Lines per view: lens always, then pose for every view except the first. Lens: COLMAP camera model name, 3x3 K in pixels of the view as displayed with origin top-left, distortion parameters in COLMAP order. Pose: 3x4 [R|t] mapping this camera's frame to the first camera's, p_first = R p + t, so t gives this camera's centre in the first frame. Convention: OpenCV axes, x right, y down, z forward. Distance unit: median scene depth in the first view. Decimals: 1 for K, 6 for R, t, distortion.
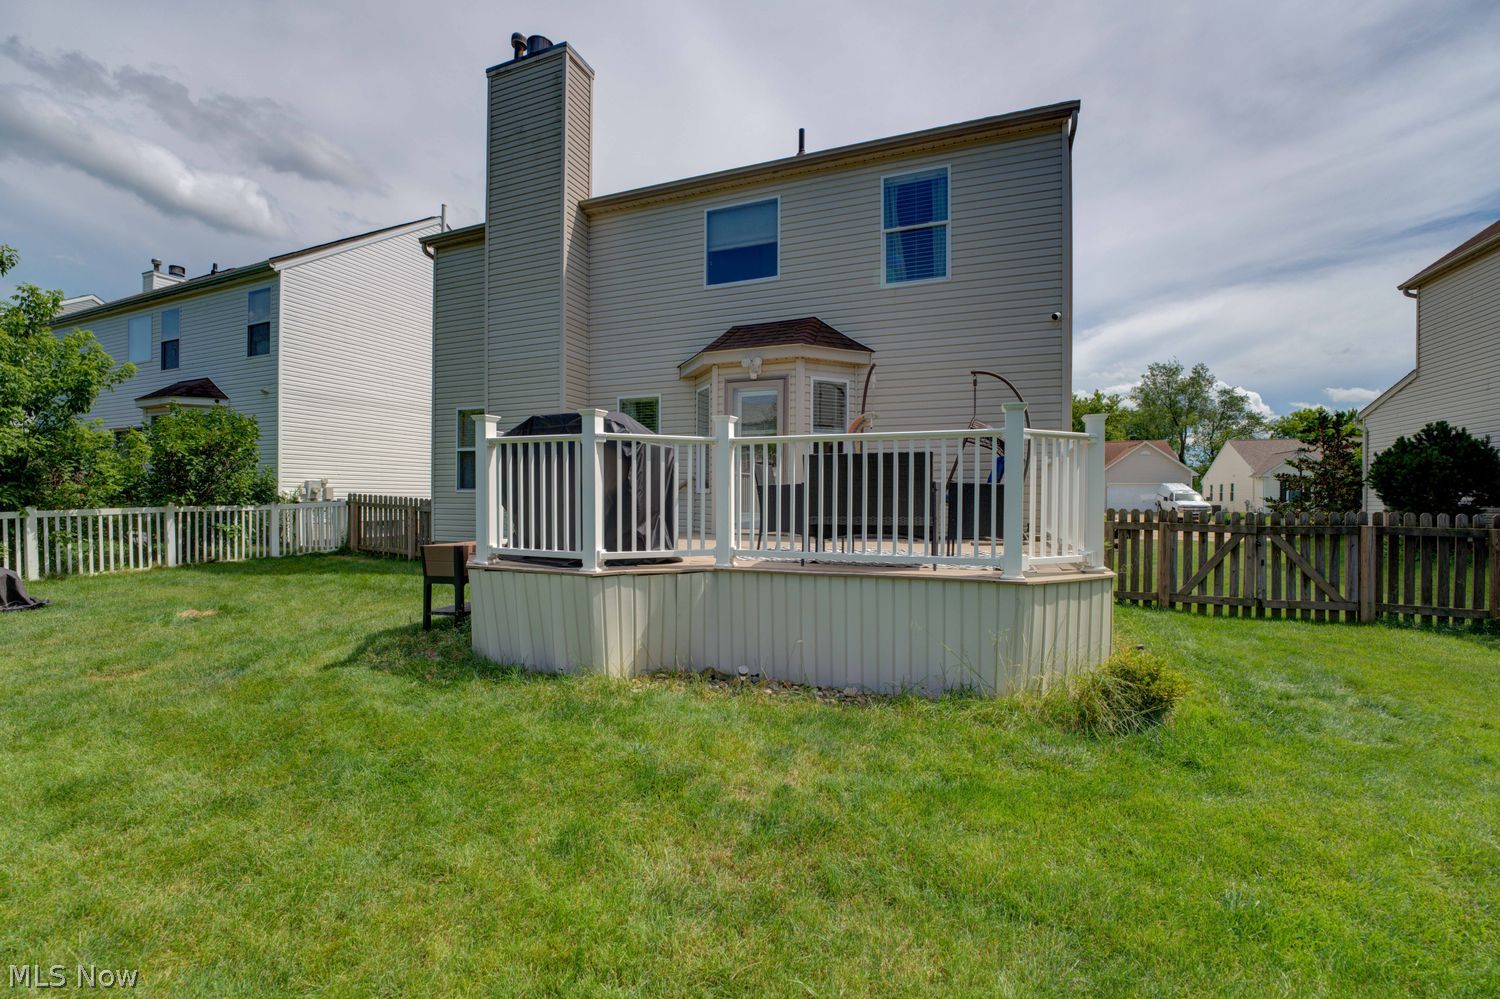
lens RADIAL K [[599.8, 0, 754.4], [0, 599.8, 489.9], [0, 0, 1]] dist [-0.028485, 0.002944]
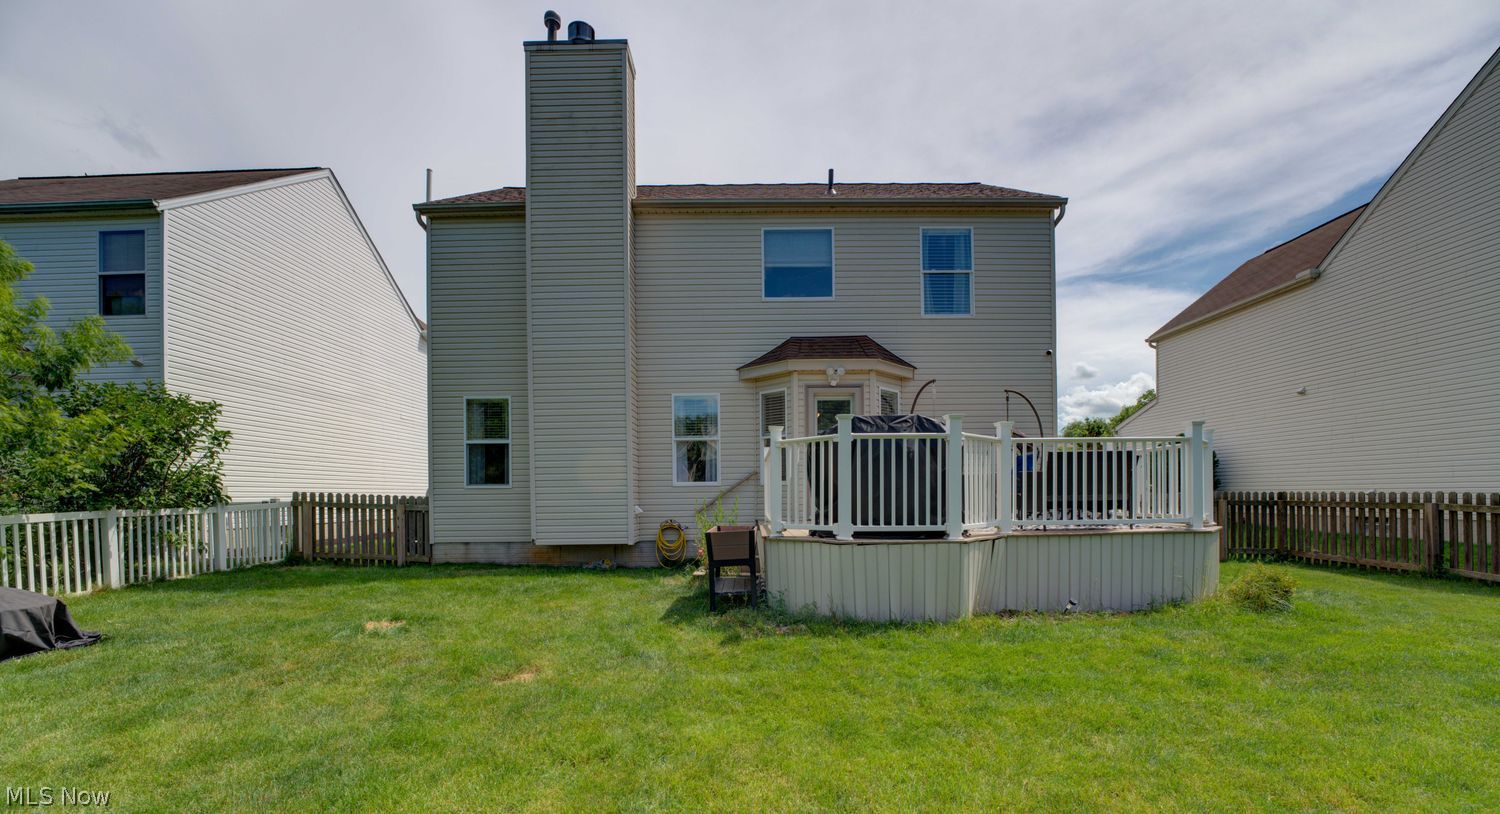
lens RADIAL K [[592.3, 0, 765.4], [0, 592.3, 489.8], [0, 0, 1]] dist [-0.026023, 0.000582]
pose [[0.929492, -0.012767, 0.368621, -0.490414], [0.011762, 0.999918, 0.004973, 0.008384], [-0.368654, -0.000287, 0.929566, -0.015672]]
